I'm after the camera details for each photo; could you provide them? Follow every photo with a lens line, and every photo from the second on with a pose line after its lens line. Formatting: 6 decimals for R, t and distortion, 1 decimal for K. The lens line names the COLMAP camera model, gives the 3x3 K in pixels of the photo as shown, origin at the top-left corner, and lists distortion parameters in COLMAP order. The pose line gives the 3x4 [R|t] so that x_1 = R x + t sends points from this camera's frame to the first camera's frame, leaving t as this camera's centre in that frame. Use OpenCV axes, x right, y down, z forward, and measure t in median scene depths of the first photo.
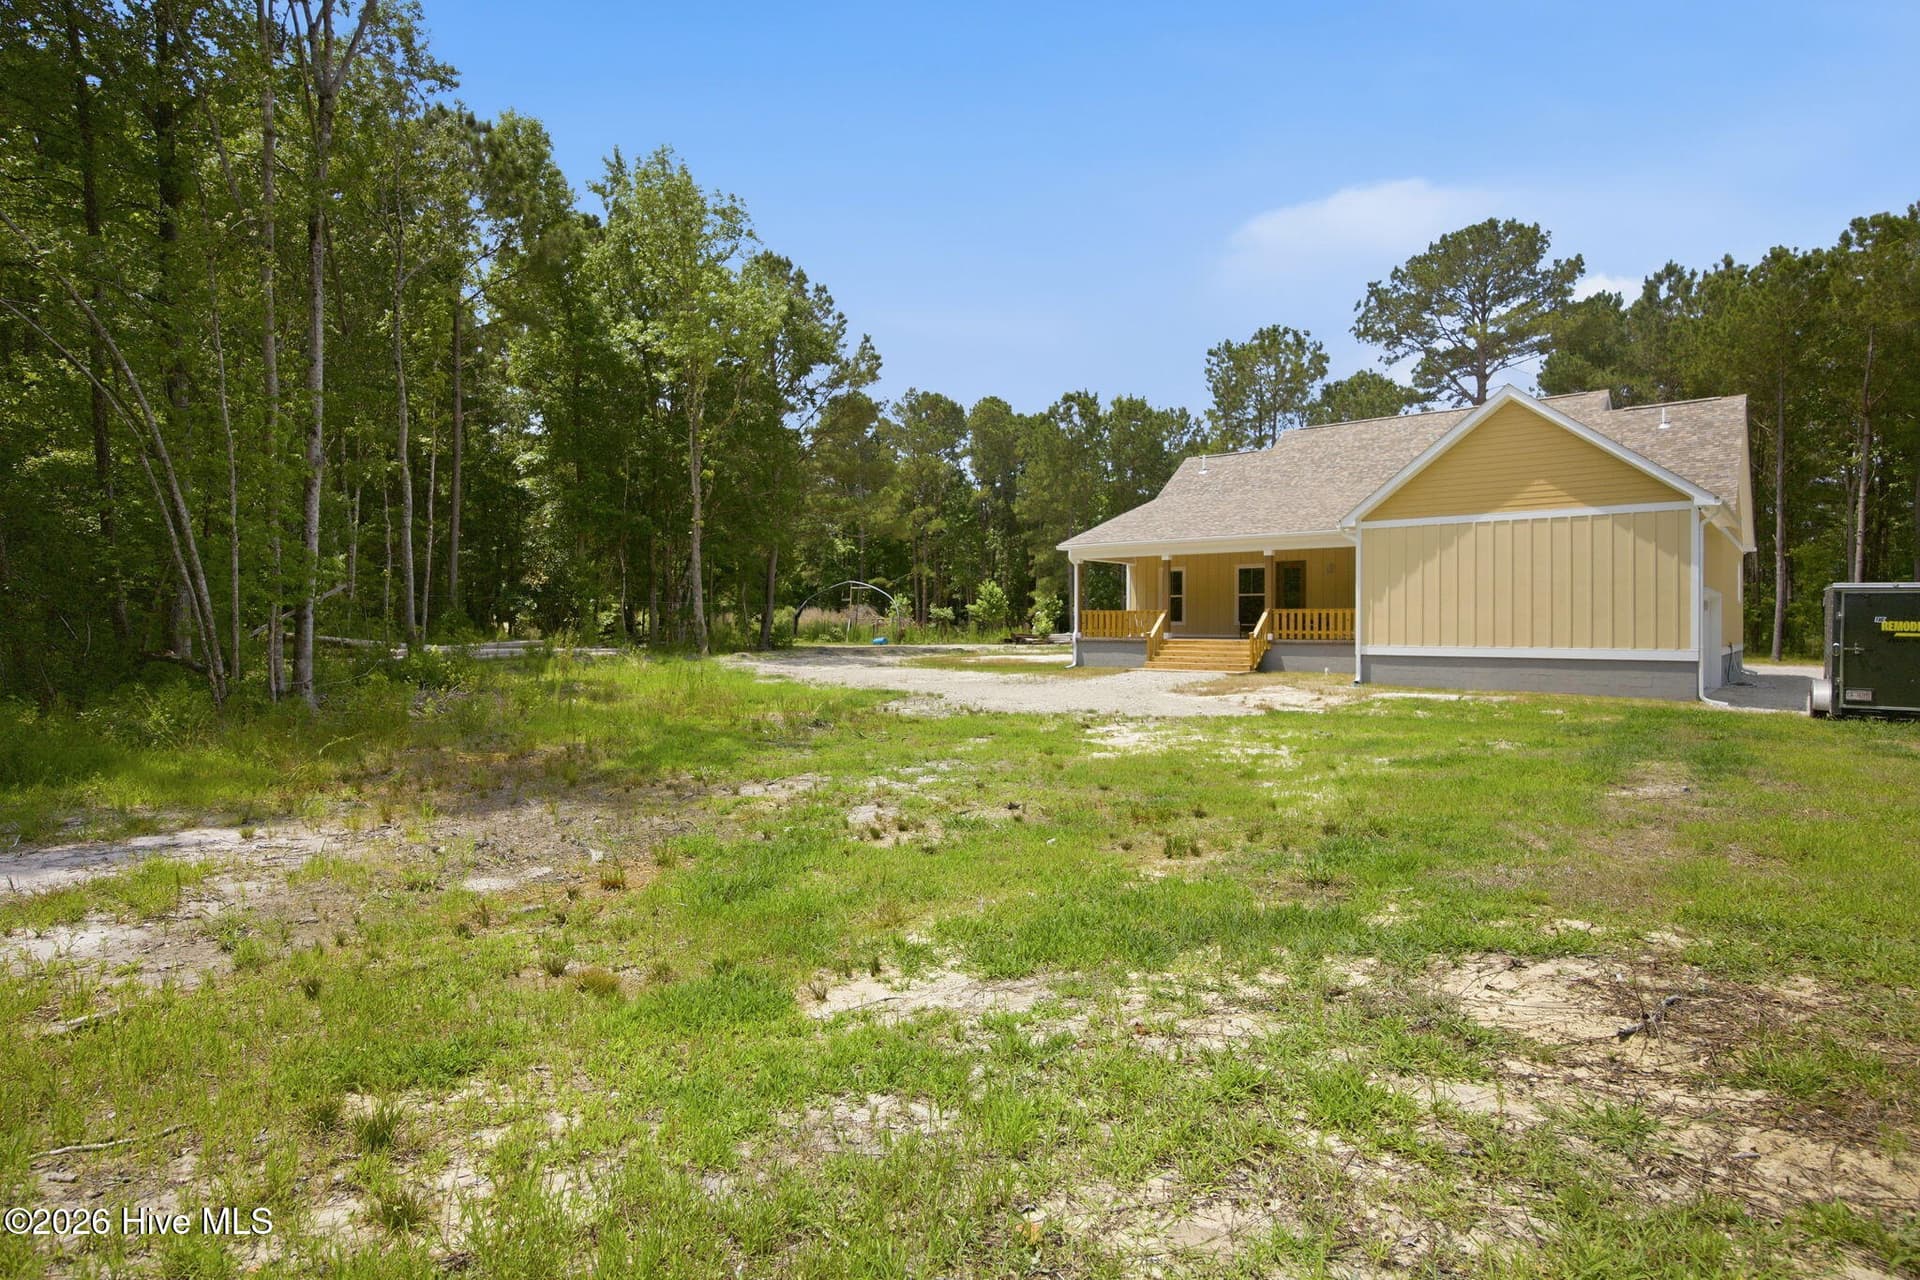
lens RADIAL K [[1008.3, 0, 970.1], [0, 1008.3, 627.0], [0, 0, 1]] dist [-0.000719, -0.001432]
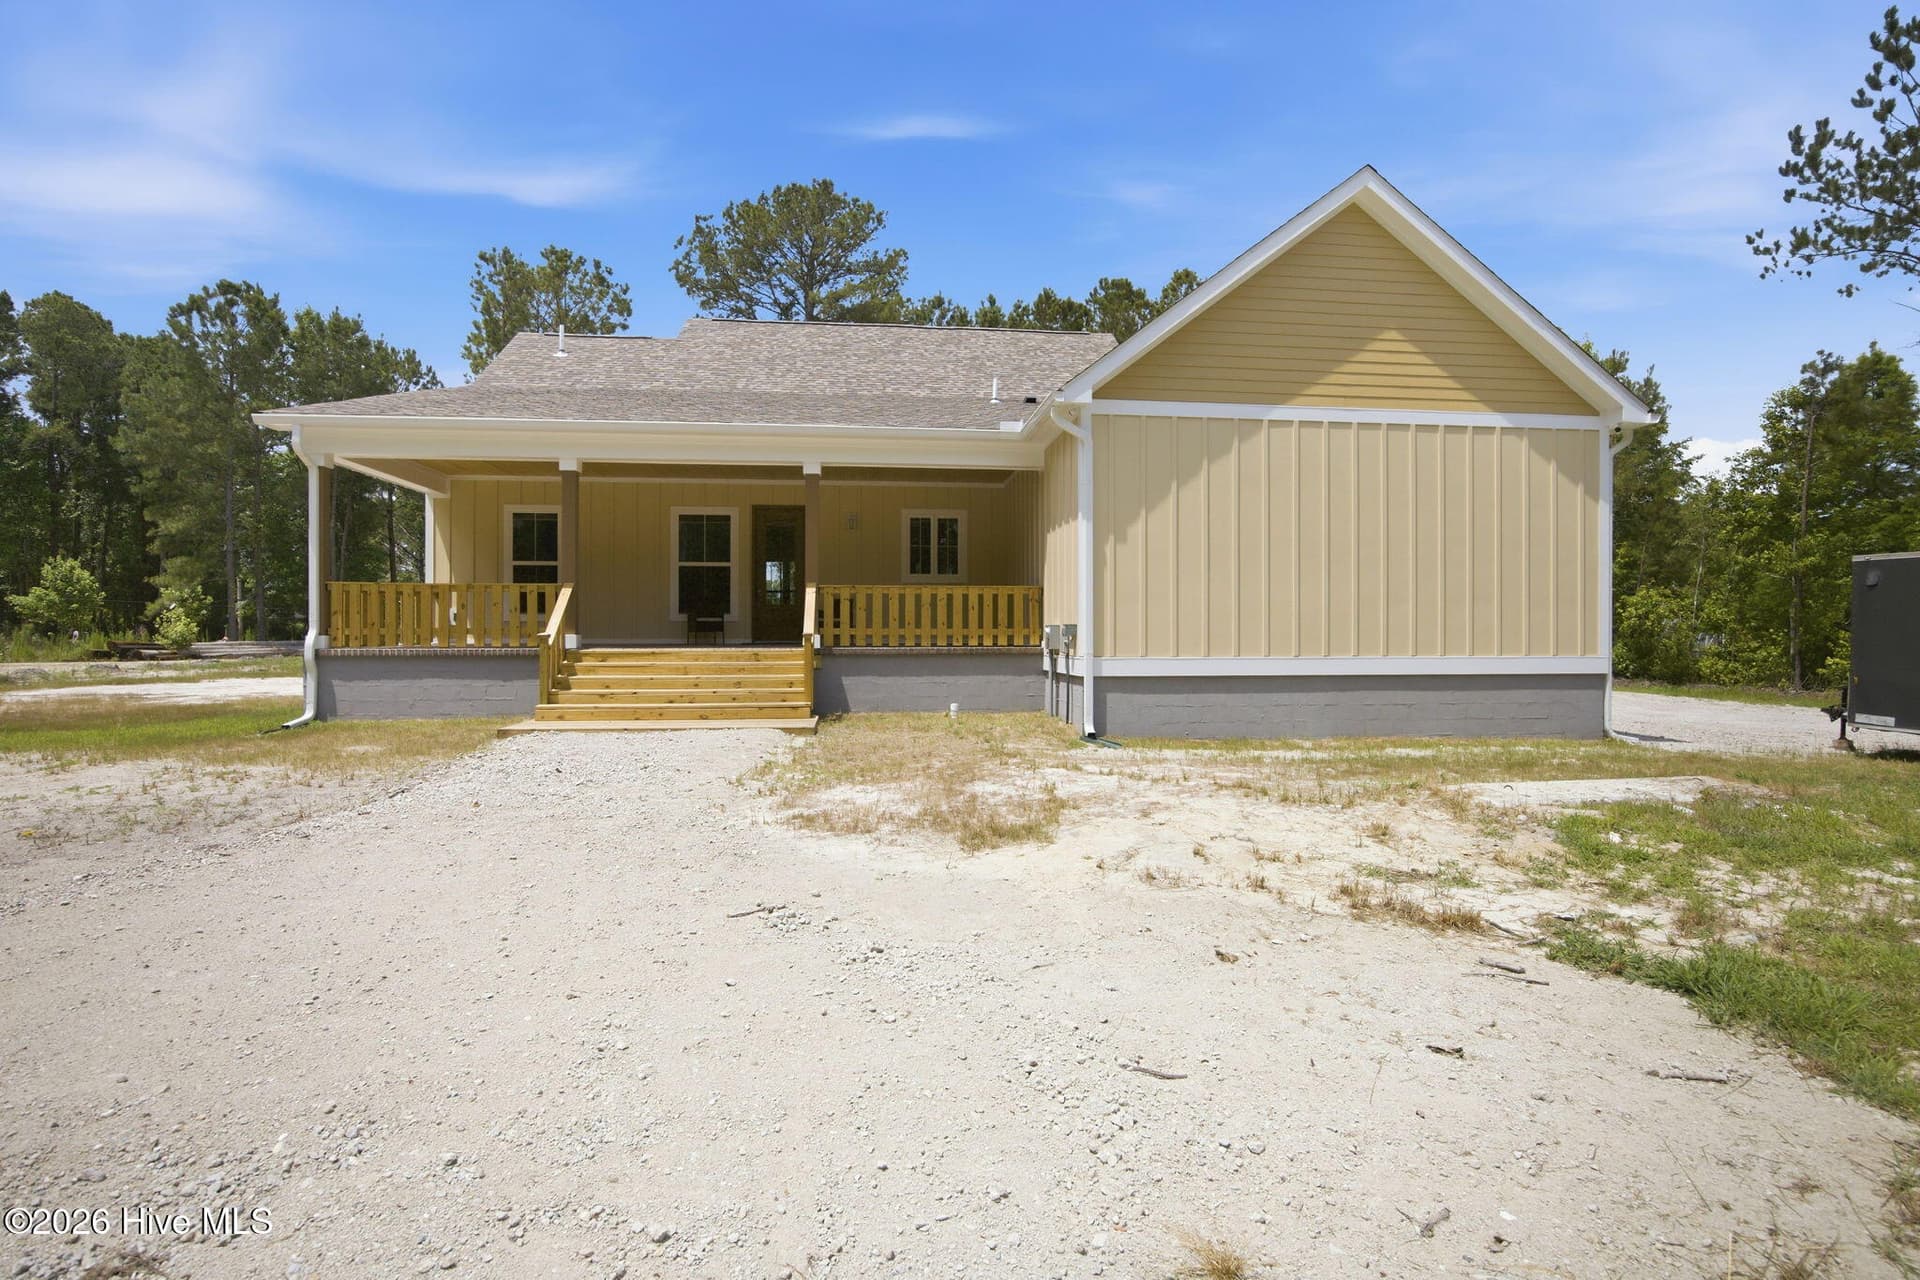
lens RADIAL K [[887.1, 0, 948.8], [0, 887.1, 635.3], [0, 0, 1]] dist [-0.013960, 0.003936]
pose [[0.697469, -0.003597, 0.716605, 0.019420], [0.002651, 0.999994, 0.002439, 0.003294], [-0.716610, 0.000198, 0.697474, 0.376673]]
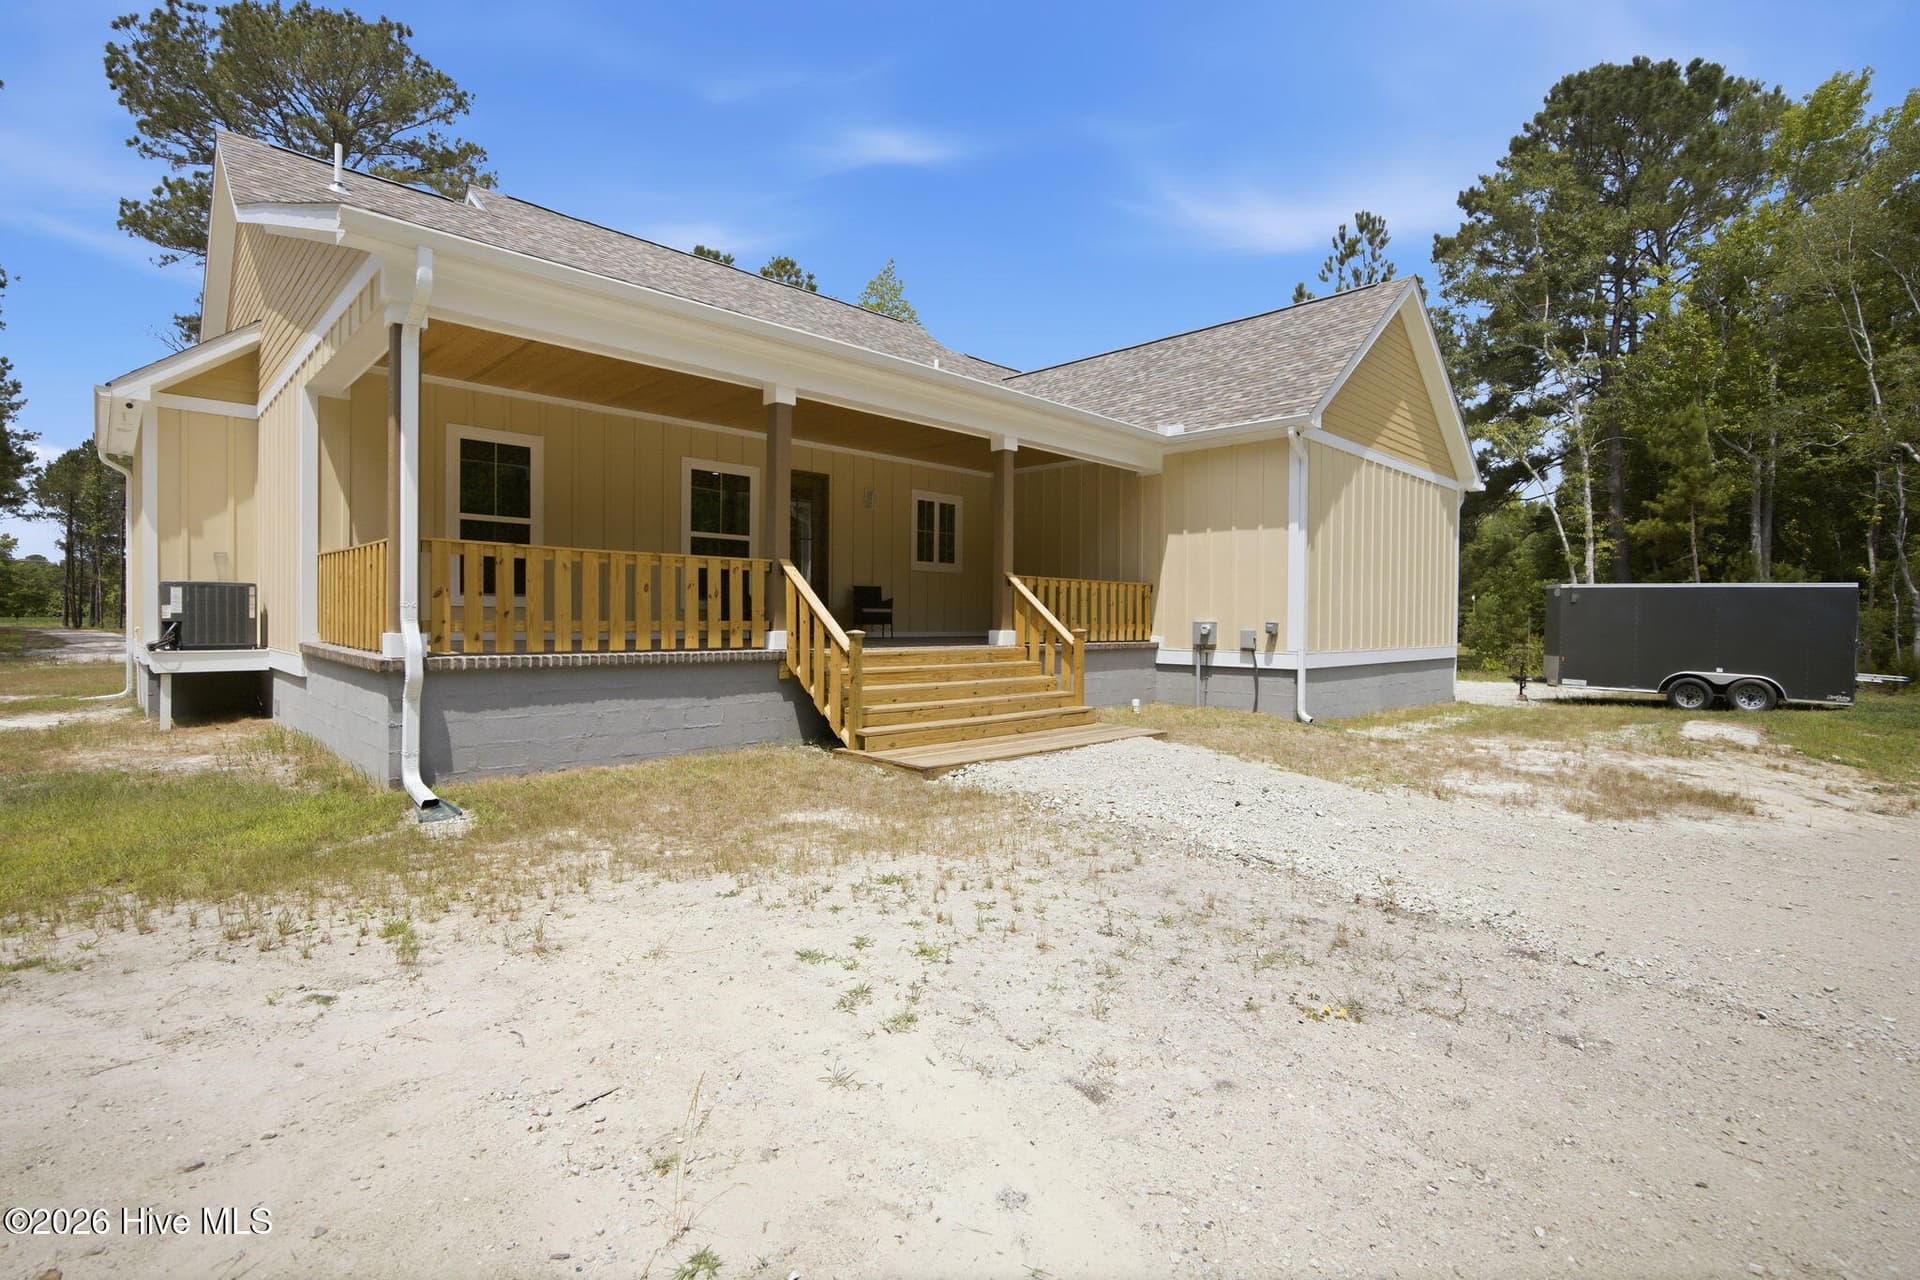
lens RADIAL K [[887.1, 0, 956.3], [0, 887.1, 626.6], [0, 0, 1]] dist [-0.013960, 0.003936]
pose [[0.099334, -0.006405, 0.995034, -0.049469], [-0.005784, 0.999959, 0.007014, 0.001296], [-0.995037, -0.006452, 0.099293, 0.567002]]
